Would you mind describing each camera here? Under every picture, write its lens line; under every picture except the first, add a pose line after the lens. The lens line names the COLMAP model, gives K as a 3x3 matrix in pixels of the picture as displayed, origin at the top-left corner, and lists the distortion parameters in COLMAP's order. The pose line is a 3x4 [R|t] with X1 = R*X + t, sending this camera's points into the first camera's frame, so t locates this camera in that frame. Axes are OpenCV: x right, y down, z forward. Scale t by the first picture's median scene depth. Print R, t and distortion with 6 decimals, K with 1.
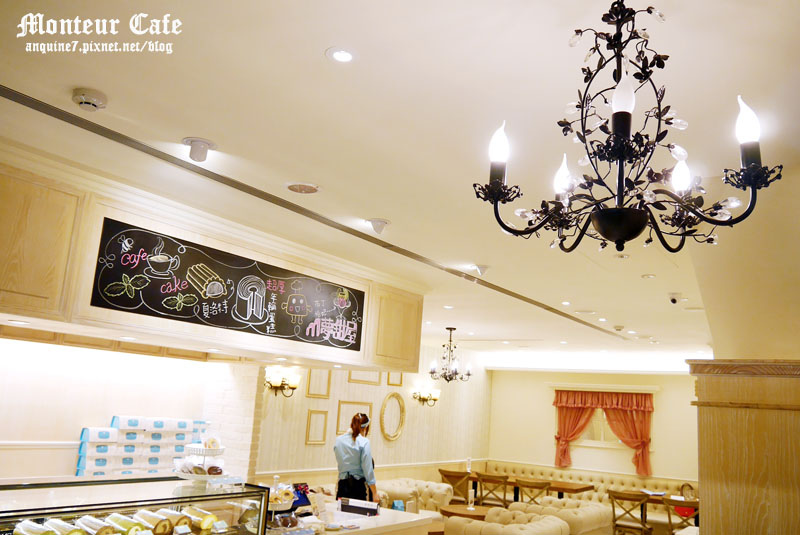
lens RADIAL K [[676.3, 0, 399.3], [0, 676.3, 268.5], [0, 0, 1]] dist [-0.032449, 0.004680]
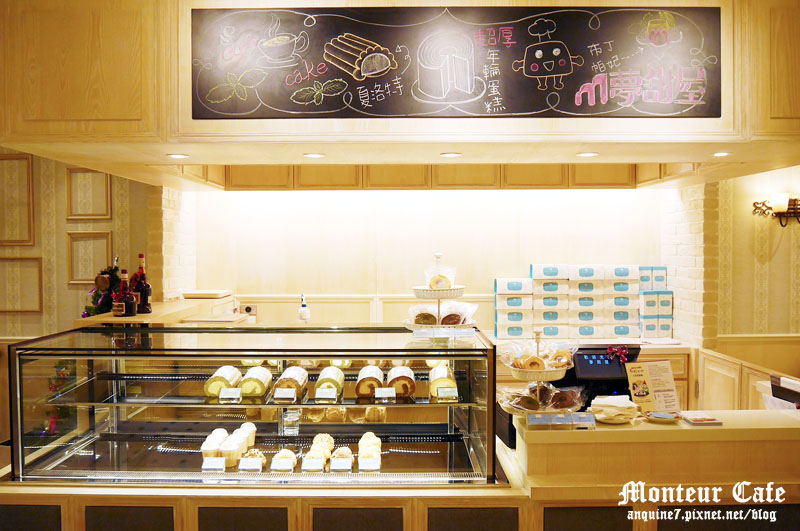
lens RADIAL K [[676.3, 0, 400.0], [0, 676.3, 263.4], [0, 0, 1]] dist [-0.032449, 0.004680]
pose [[0.565335, -0.056487, -0.822925, 0.255641], [0.205838, 0.975751, 0.074430, 0.156112], [0.798766, -0.211468, 0.563253, 0.495070]]
